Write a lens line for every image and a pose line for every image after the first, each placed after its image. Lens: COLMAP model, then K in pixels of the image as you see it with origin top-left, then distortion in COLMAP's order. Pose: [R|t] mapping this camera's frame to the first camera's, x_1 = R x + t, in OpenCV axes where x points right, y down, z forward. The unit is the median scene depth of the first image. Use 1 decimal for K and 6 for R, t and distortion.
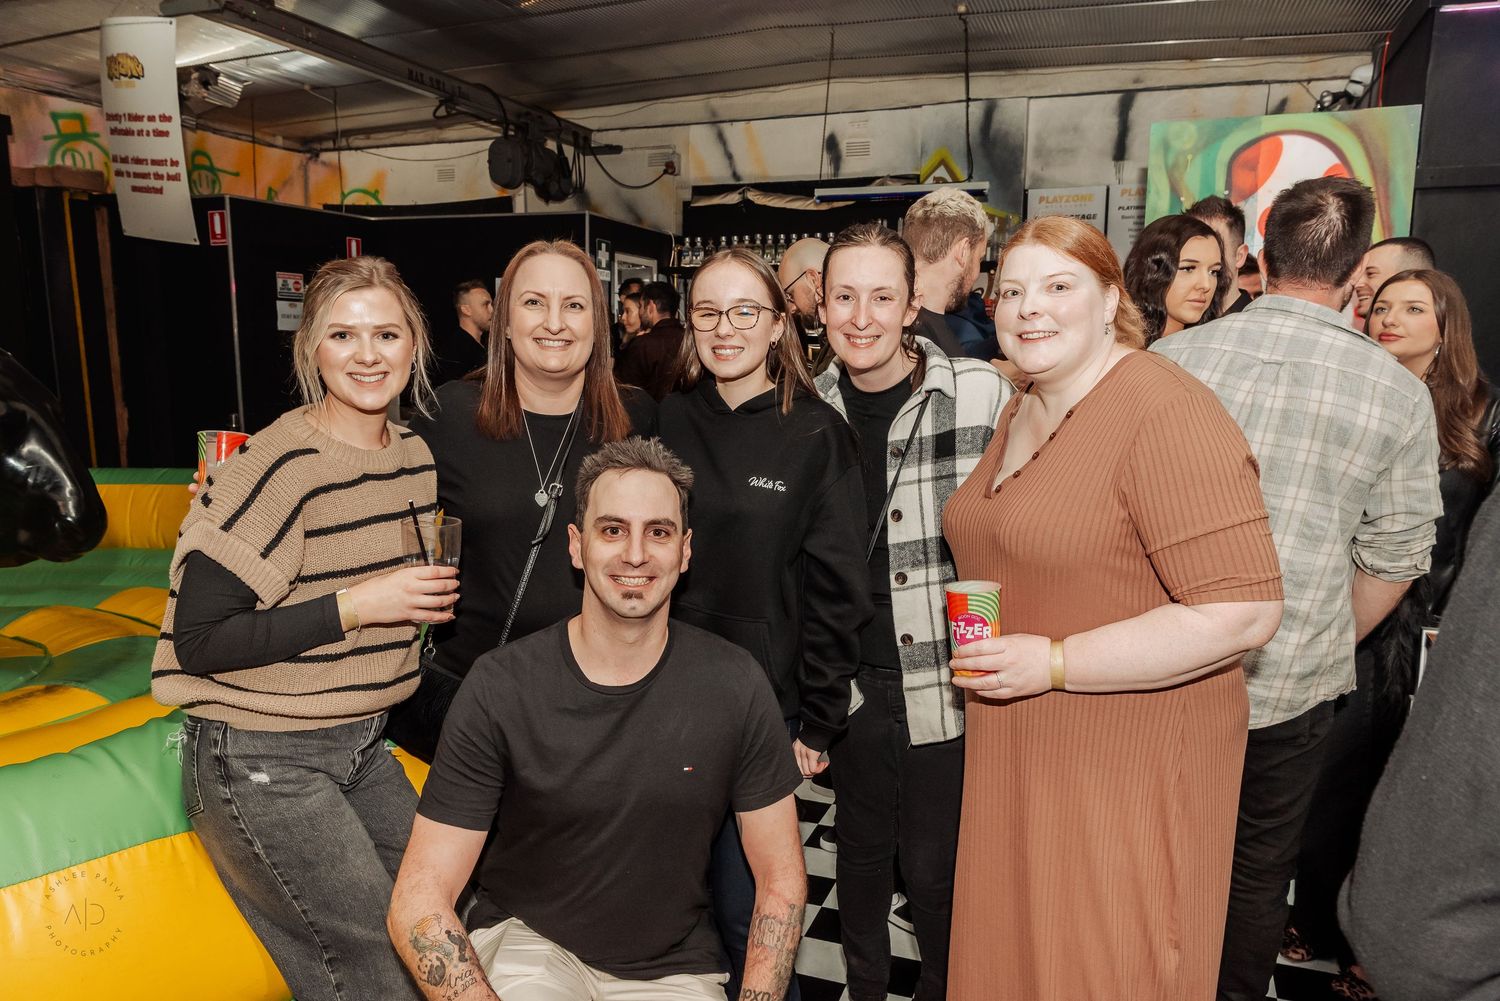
lens RADIAL K [[993.5, 0, 751.7], [0, 993.5, 497.5], [0, 0, 1]] dist [-0.001785, 0.001864]
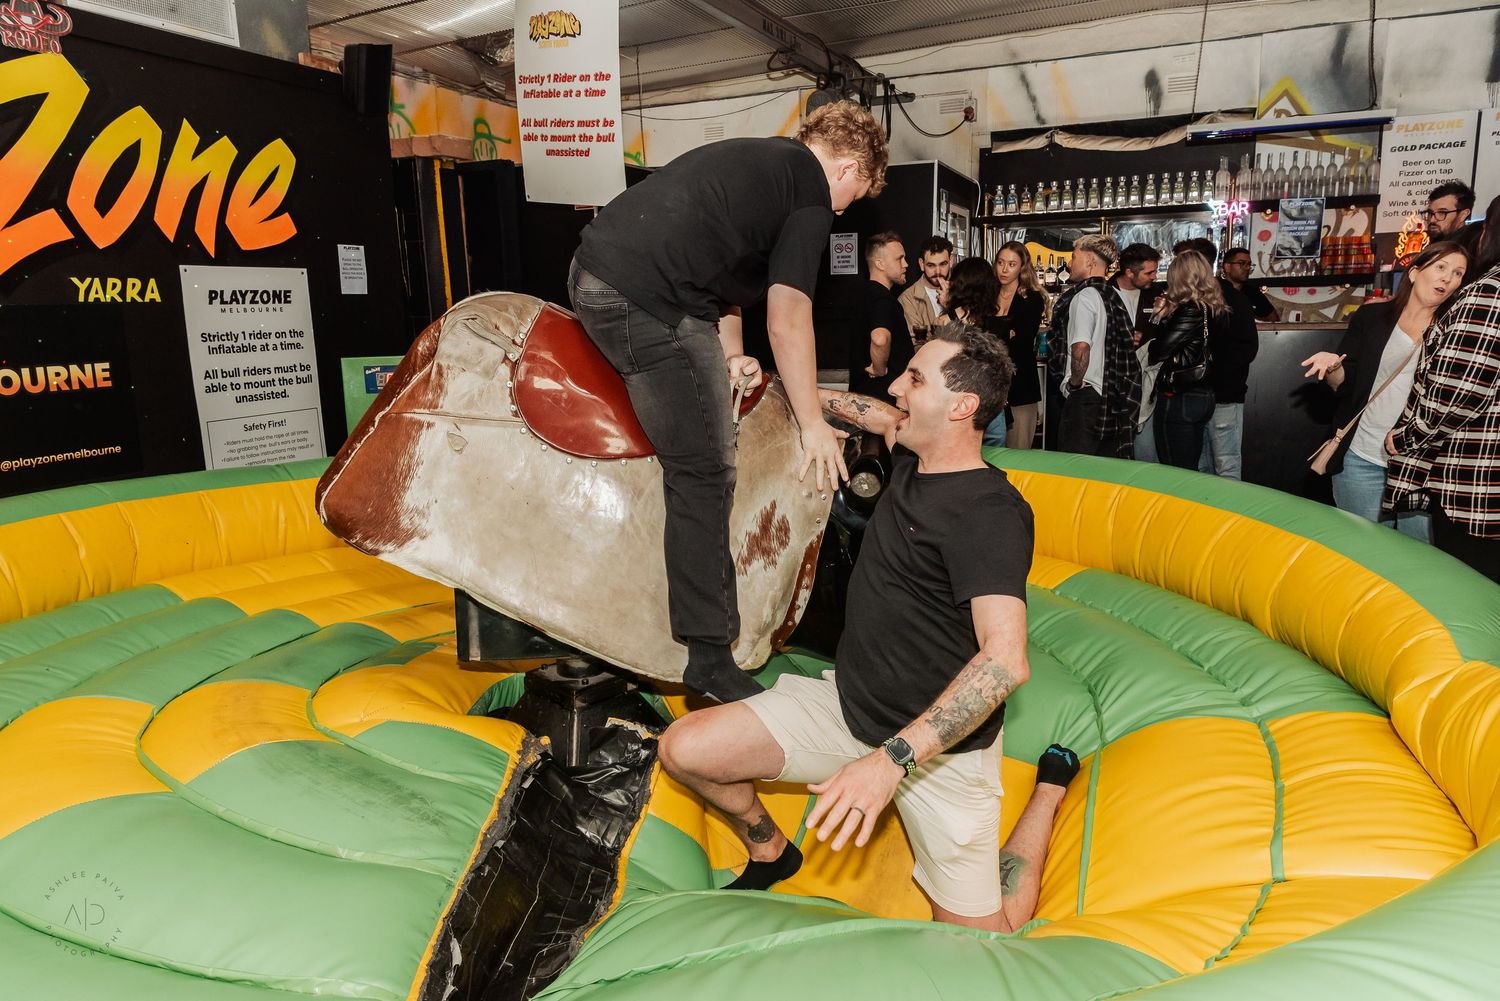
lens RADIAL K [[993.5, 0, 747.3], [0, 993.5, 502.3], [0, 0, 1]] dist [-0.001785, 0.001864]
pose [[0.998445, -0.026259, -0.049172, -0.273069], [0.028233, 0.998806, 0.039871, 0.001391], [0.048066, -0.041197, 0.997994, 0.008270]]
